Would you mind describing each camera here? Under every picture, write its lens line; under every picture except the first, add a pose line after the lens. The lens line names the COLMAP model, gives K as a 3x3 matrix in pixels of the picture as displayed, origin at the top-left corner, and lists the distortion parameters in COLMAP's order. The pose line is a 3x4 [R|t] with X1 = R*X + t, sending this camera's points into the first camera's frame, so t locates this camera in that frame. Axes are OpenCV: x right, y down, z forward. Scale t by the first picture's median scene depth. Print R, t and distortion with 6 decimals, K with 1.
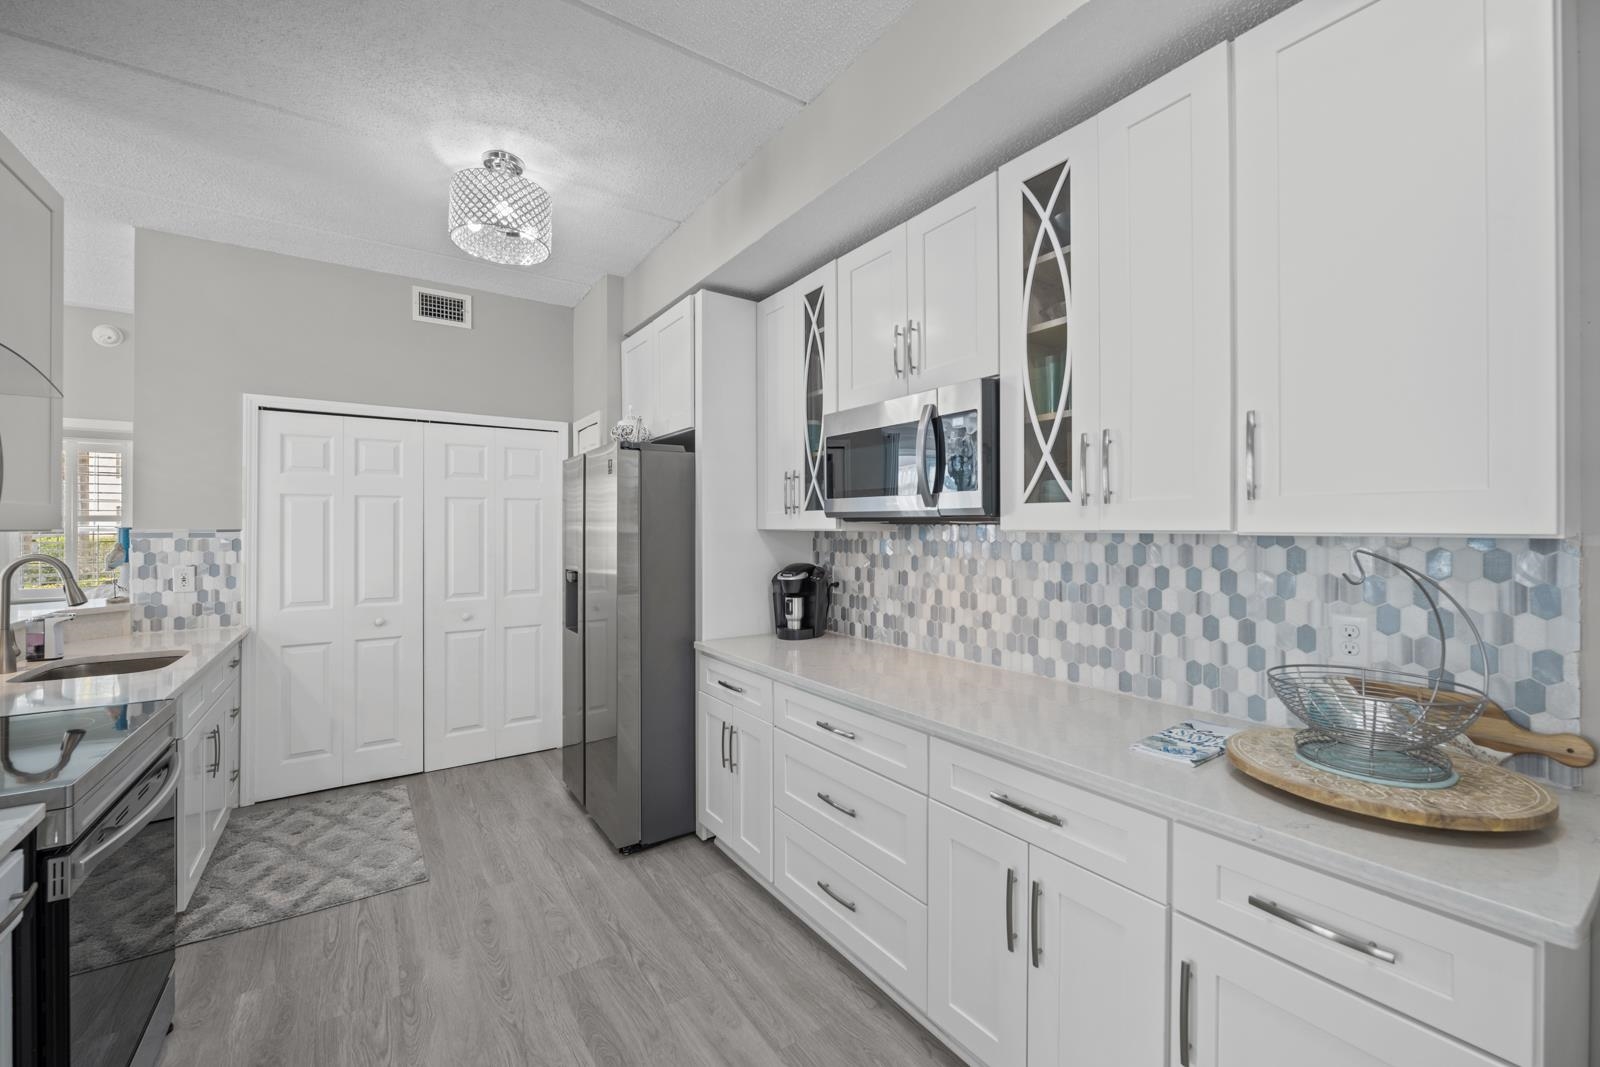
lens RADIAL K [[659.8, 0, 802.4], [0, 659.8, 530.3], [0, 0, 1]] dist [-0.002902, -0.000188]
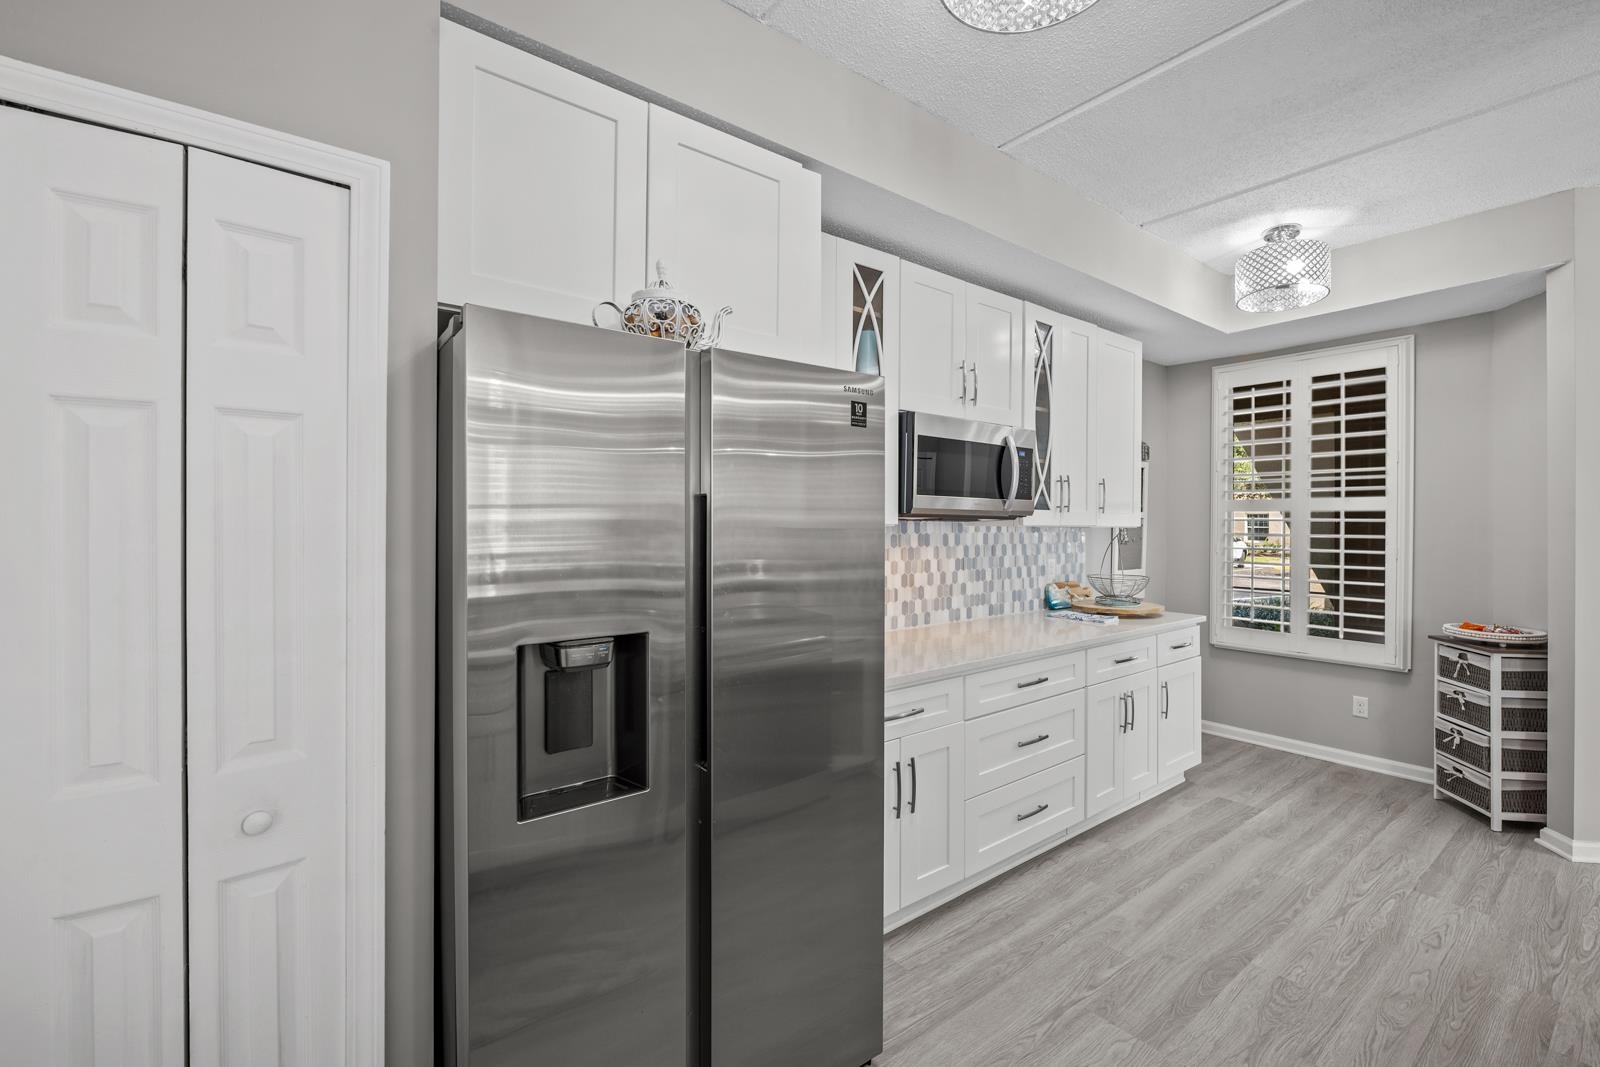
lens RADIAL K [[659.8, 0, 799.6], [0, 659.8, 527.5], [0, 0, 1]] dist [-0.002902, -0.000188]
pose [[-0.043591, -0.003187, 0.999044, -1.170534], [-0.000392, 0.999995, 0.003173, 0.001005], [-0.999049, -0.000253, -0.043592, 1.468370]]
